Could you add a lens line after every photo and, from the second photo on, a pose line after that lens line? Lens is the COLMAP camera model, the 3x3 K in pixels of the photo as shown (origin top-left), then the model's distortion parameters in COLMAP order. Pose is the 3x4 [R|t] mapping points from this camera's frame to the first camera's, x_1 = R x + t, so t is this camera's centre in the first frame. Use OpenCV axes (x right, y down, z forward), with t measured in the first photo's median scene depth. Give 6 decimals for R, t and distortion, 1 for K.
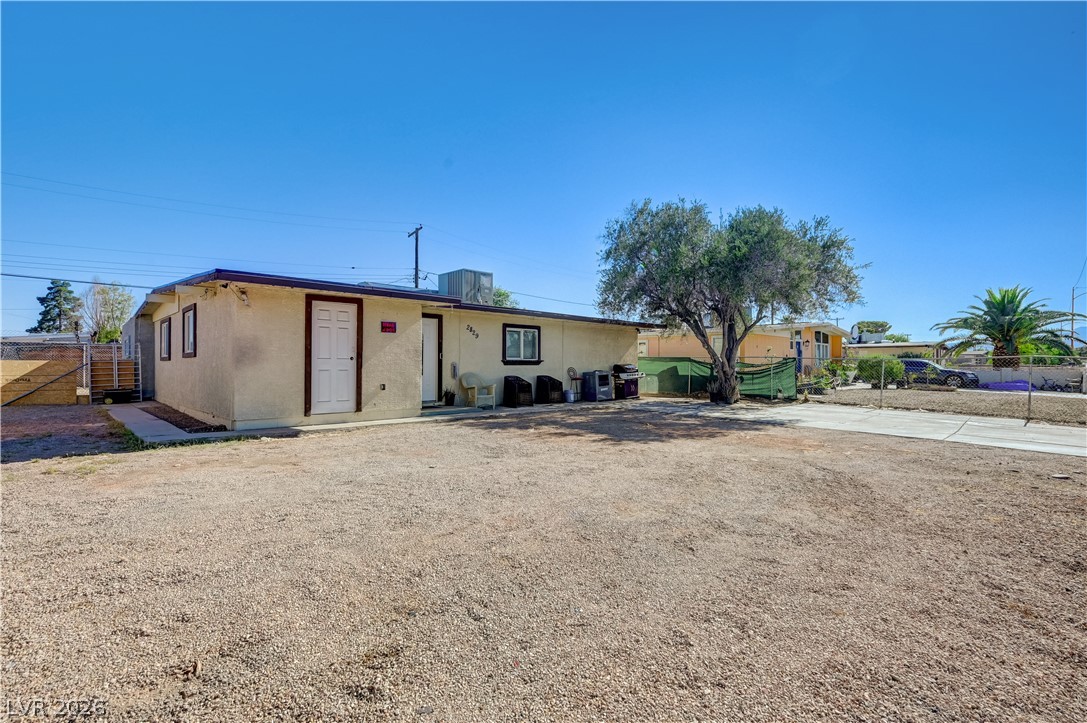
lens RADIAL K [[486.6, 0, 549.8], [0, 486.6, 353.8], [0, 0, 1]] dist [-0.000975, -0.000027]
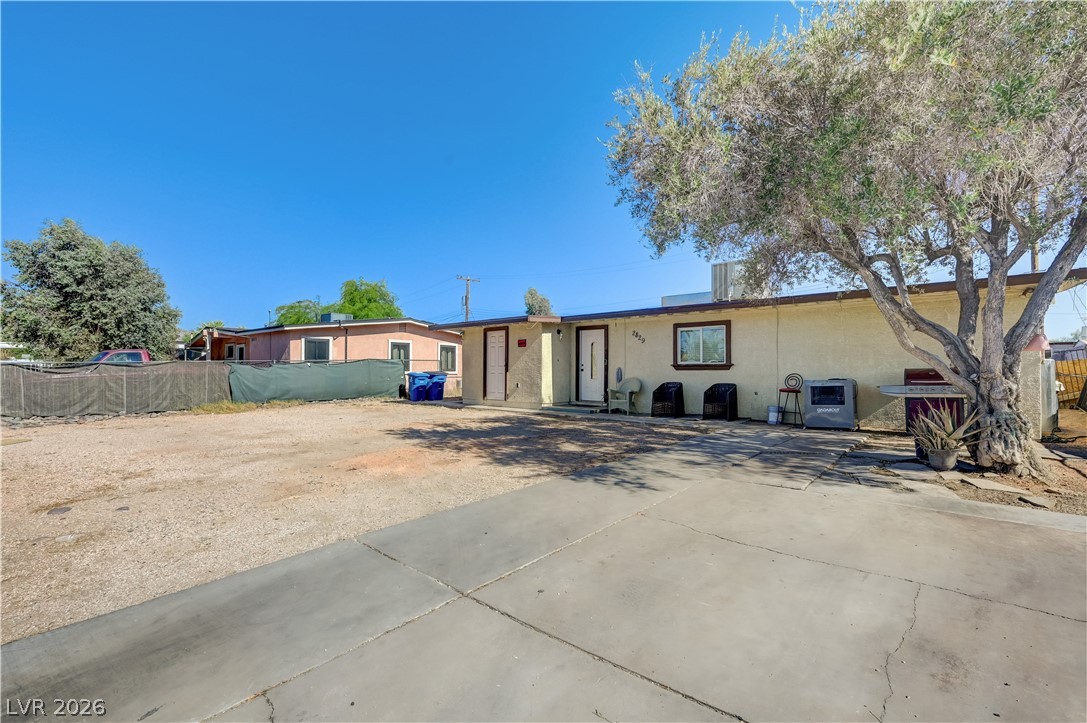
lens RADIAL K [[486.6, 0, 549.8], [0, 486.6, 353.8], [0, 0, 1]] dist [-0.000975, -0.000027]
pose [[0.078361, -0.034101, -0.996342, 0.860893], [0.022217, 0.999226, -0.032453, 0.018952], [0.996677, -0.019593, 0.079058, 0.766834]]
